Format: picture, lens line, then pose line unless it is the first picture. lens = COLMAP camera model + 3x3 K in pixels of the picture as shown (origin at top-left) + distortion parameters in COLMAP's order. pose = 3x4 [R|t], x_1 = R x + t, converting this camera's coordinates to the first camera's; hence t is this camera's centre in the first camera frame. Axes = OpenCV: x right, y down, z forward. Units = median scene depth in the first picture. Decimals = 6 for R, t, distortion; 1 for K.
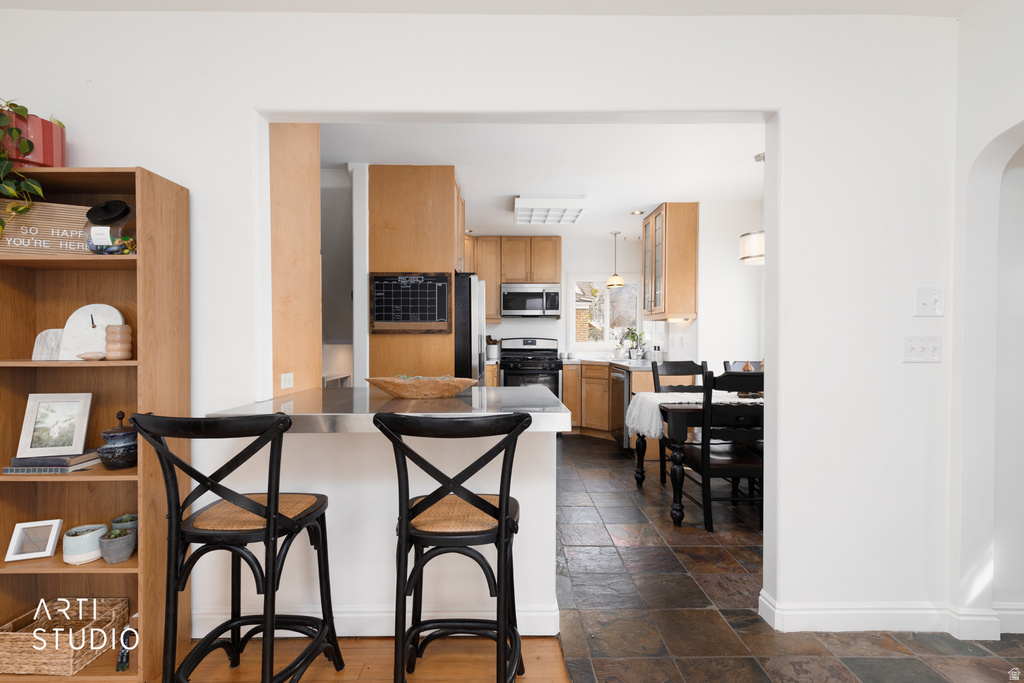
lens RADIAL K [[456.9, 0, 514.3], [0, 456.9, 343.2], [0, 0, 1]] dist [0.004799, -0.000164]
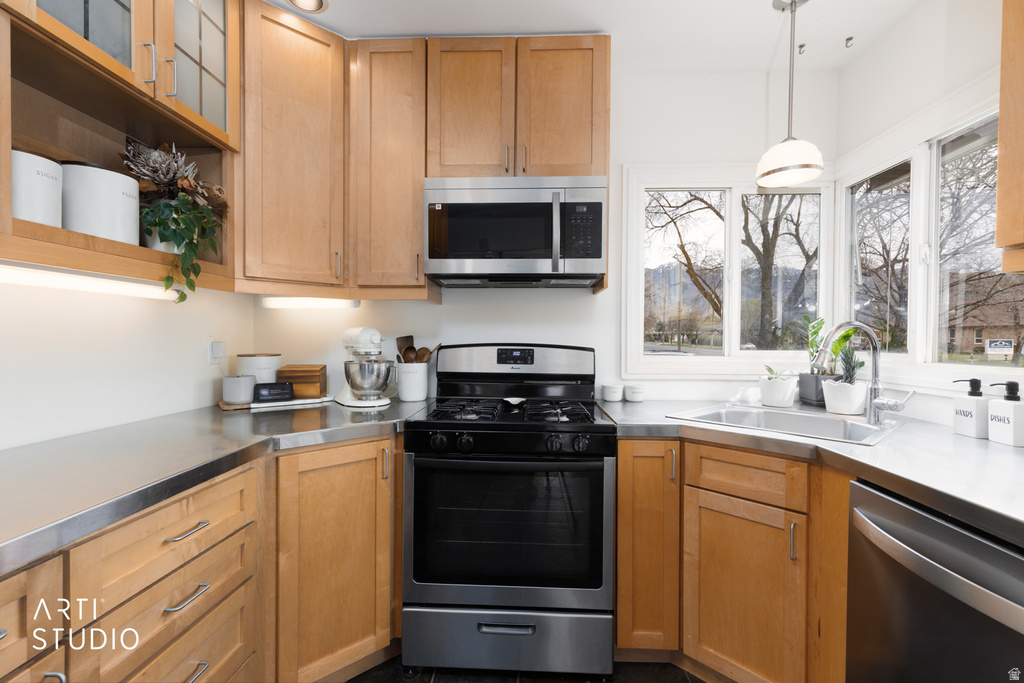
lens RADIAL K [[456.9, 0, 514.3], [0, 456.9, 343.2], [0, 0, 1]] dist [0.004799, -0.000164]
pose [[0.998401, 0.006625, -0.056142, 0.055242], [-0.006808, 0.999972, -0.003061, -0.011595], [0.056120, 0.003438, 0.998418, 0.681337]]
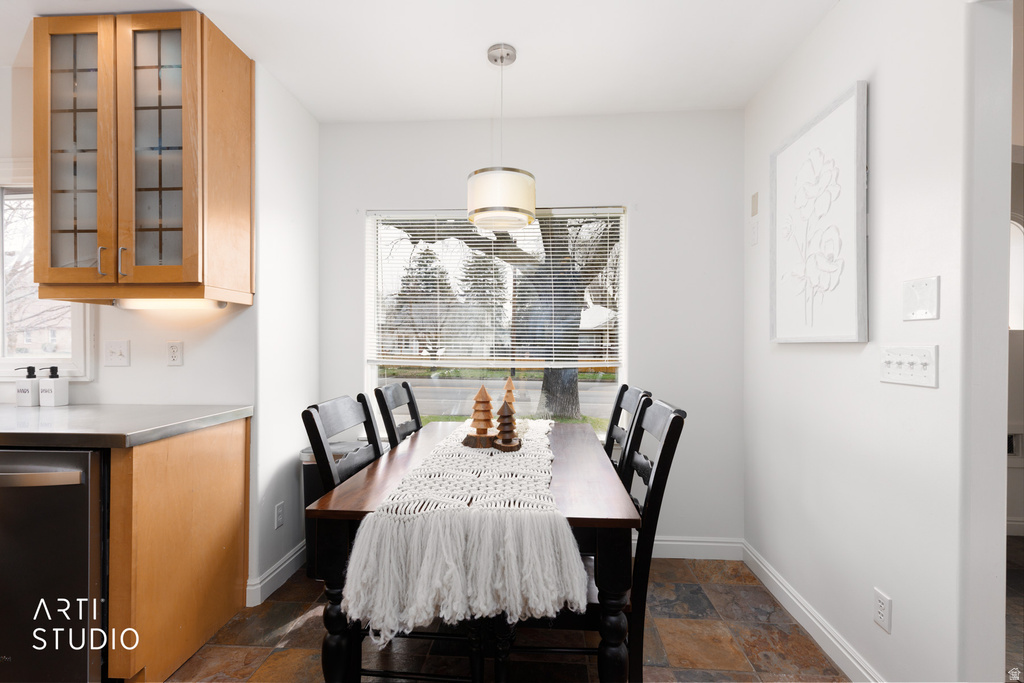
lens RADIAL K [[456.9, 0, 514.3], [0, 456.9, 343.2], [0, 0, 1]] dist [0.004799, -0.000164]
pose [[0.083549, -0.009369, 0.996460, -0.040288], [0.013333, 0.999877, 0.008284, -0.011063], [-0.996414, 0.012593, 0.083664, 0.530866]]
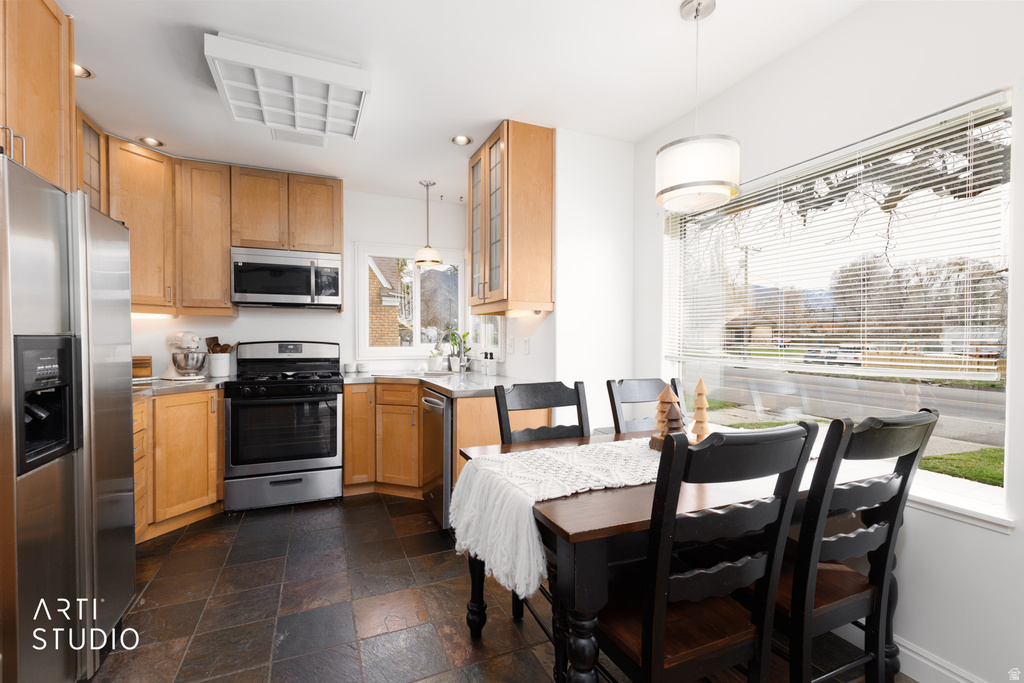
lens RADIAL K [[456.9, 0, 514.3], [0, 456.9, 343.2], [0, 0, 1]] dist [0.004799, -0.000164]
pose [[0.921616, -0.004842, 0.388072, 0.076633], [0.006307, 0.999977, -0.002503, -0.005554], [-0.388051, 0.004754, 0.921626, 0.333687]]
